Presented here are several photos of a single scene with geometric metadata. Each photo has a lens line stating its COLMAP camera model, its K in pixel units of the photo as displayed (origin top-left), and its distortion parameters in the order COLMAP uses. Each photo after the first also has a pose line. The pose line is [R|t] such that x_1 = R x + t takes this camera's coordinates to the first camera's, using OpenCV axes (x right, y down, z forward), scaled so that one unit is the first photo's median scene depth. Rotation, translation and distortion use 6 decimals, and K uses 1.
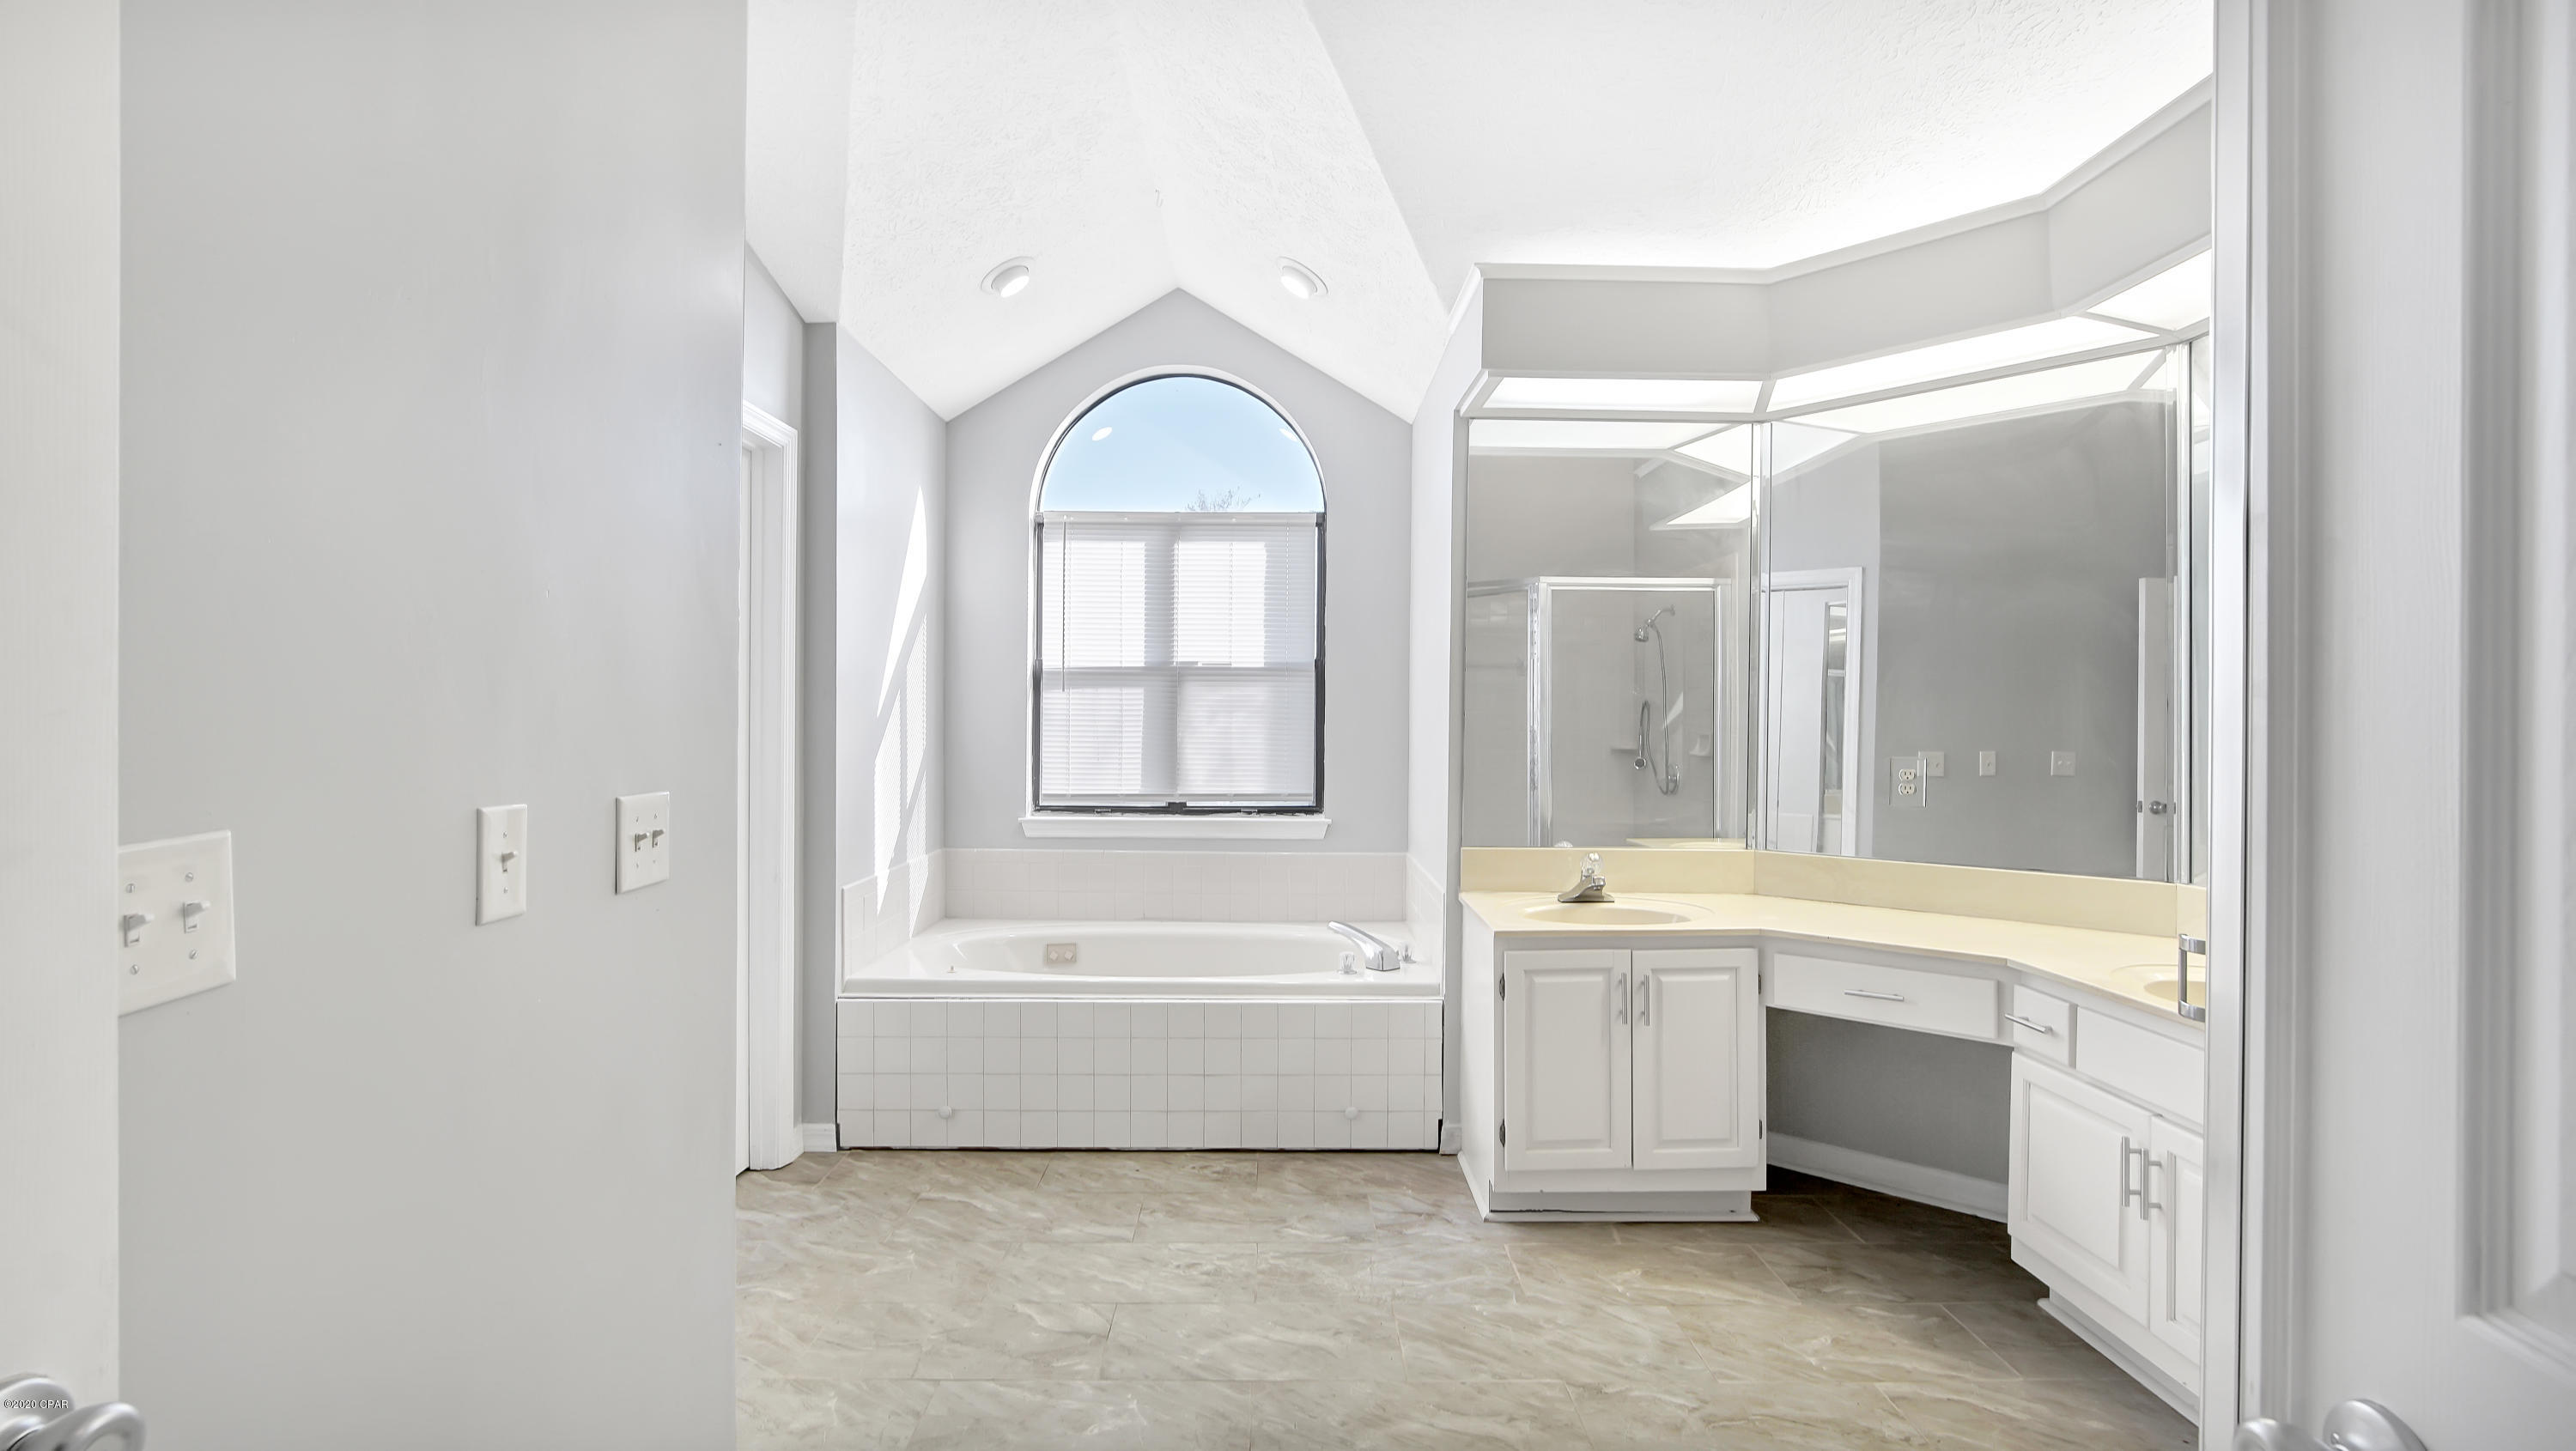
lens RADIAL K [[1174.1, 0, 1301.8], [0, 1174.1, 705.6], [0, 0, 1]] dist [-0.019074, -0.000084]
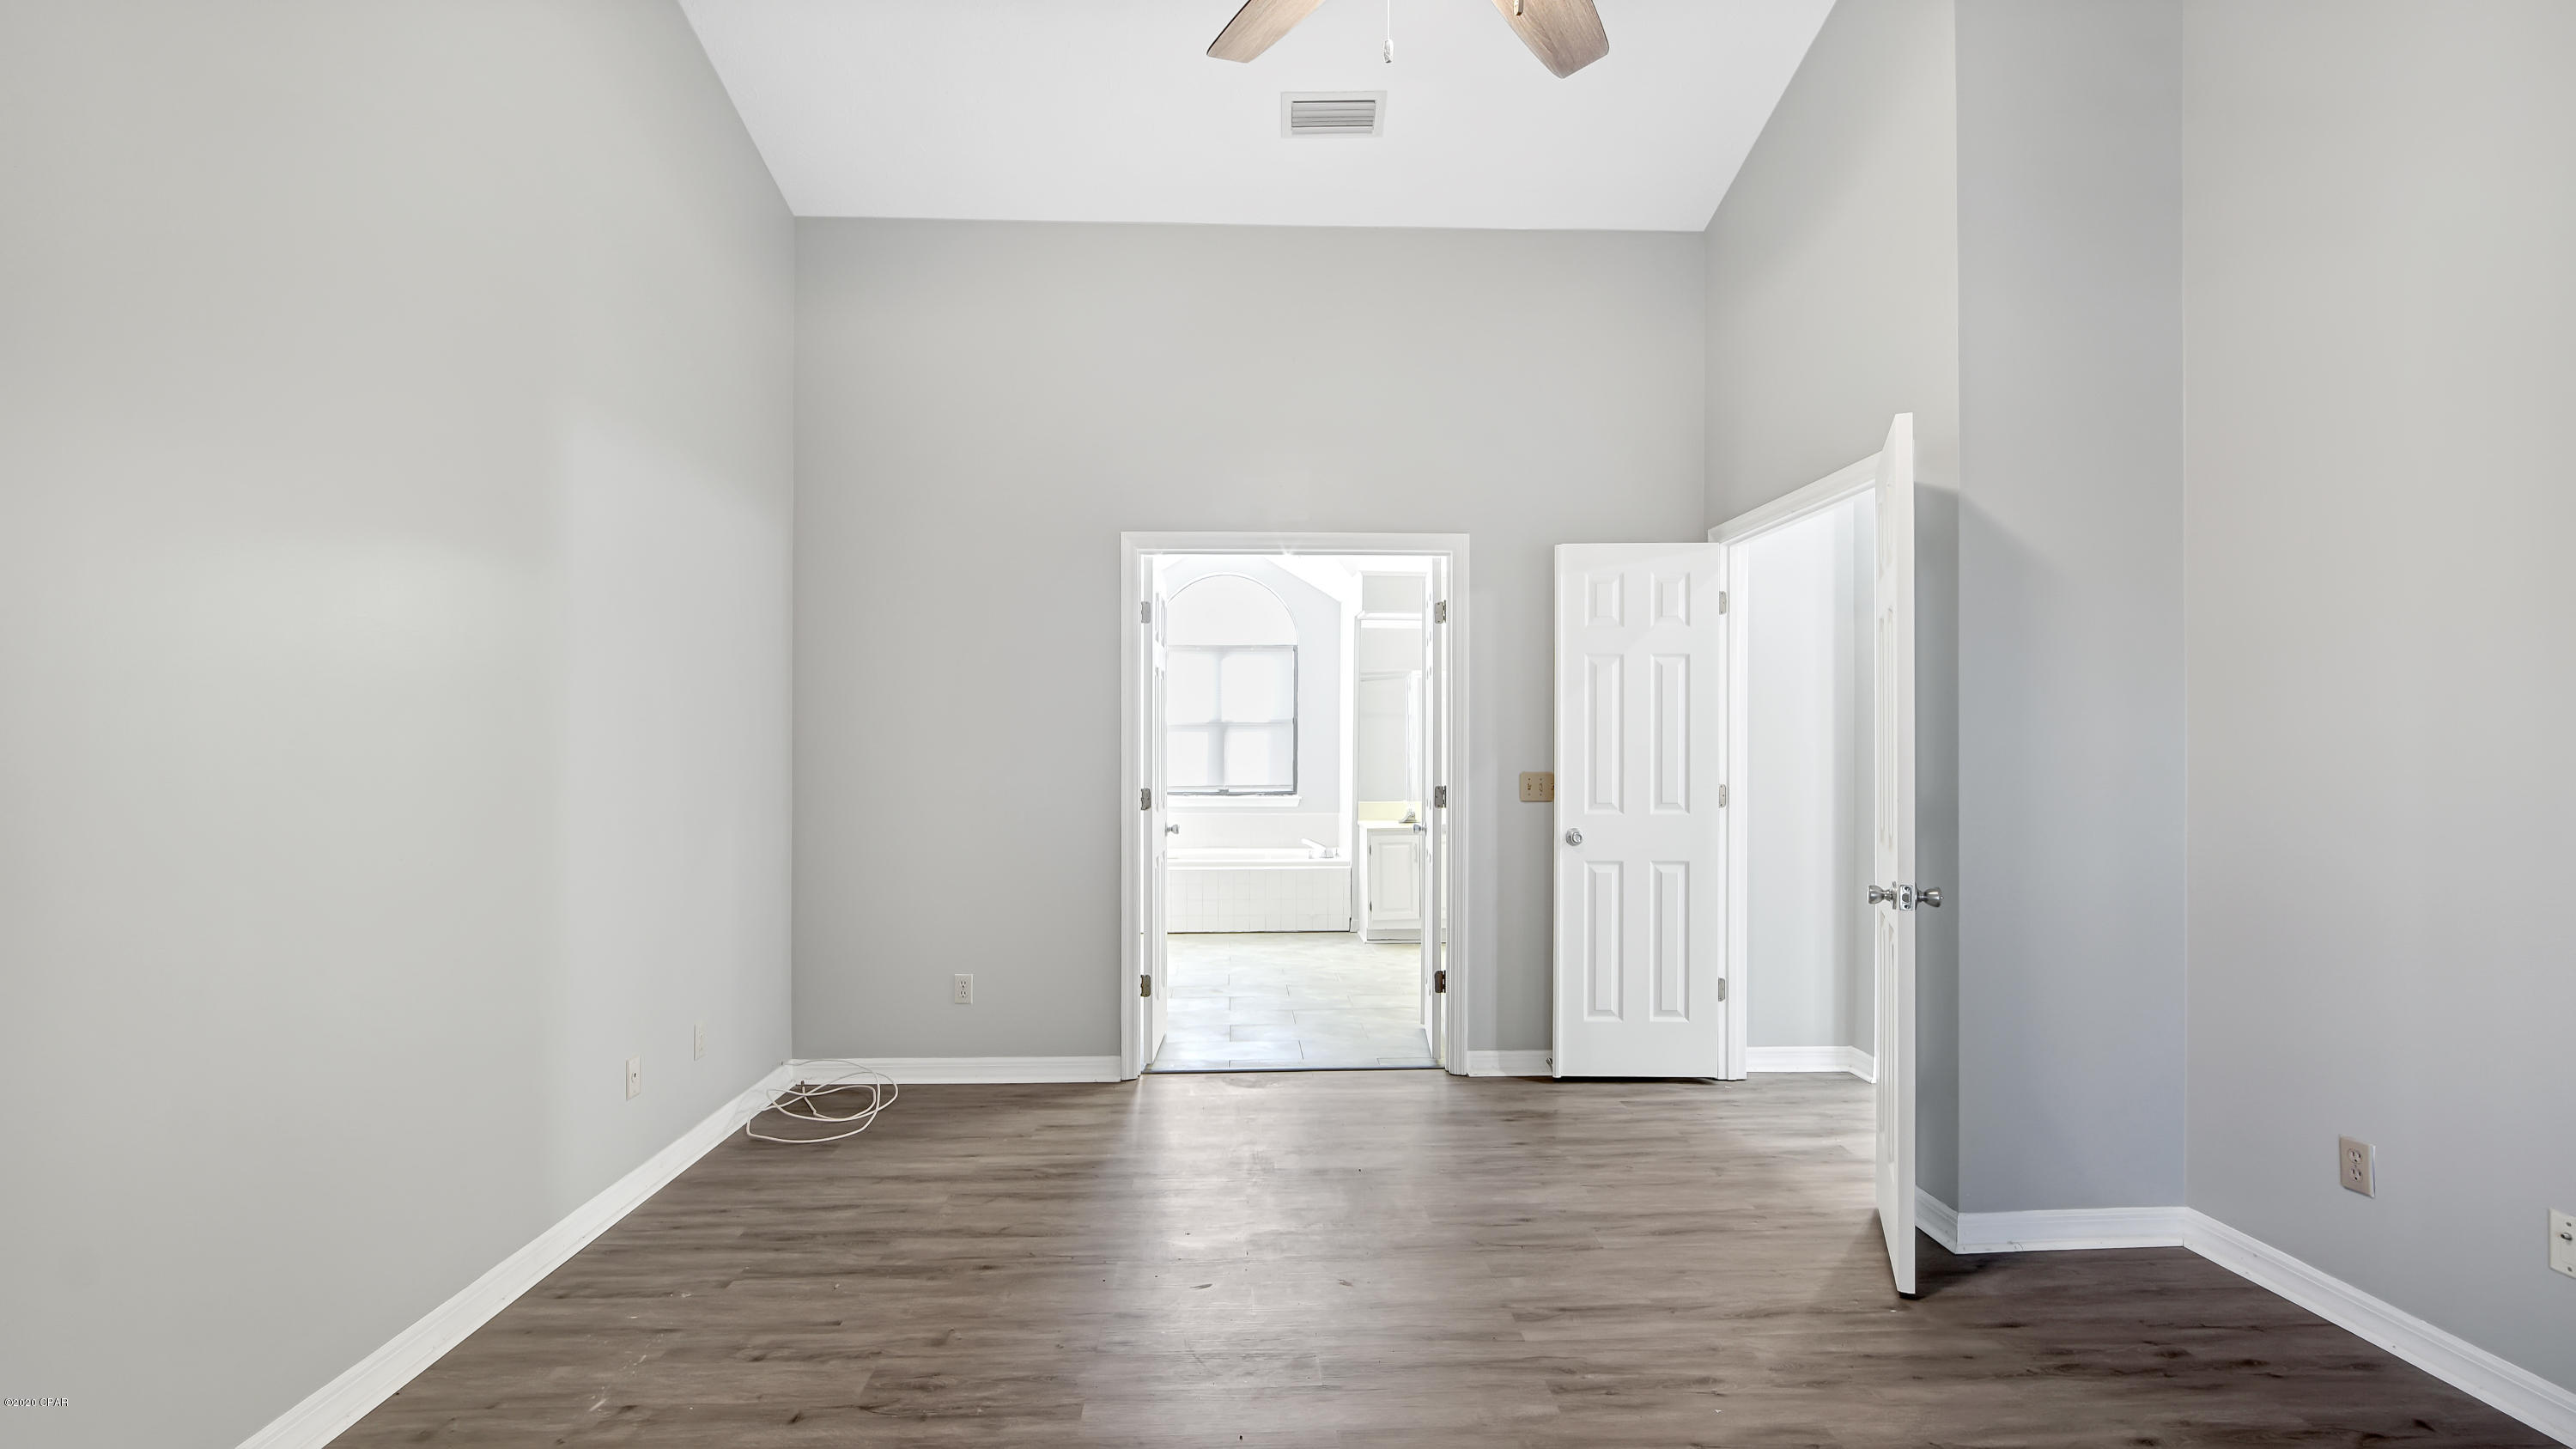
lens RADIAL K [[1174.3, 0, 1301.8], [0, 1174.3, 704.6], [0, 0, 1]] dist [-0.019074, -0.000084]
pose [[0.999169, -0.011871, 0.039001, -0.053225], [0.012379, 0.999841, -0.012813, -0.036050], [-0.038843, 0.013285, 0.999157, -1.049718]]
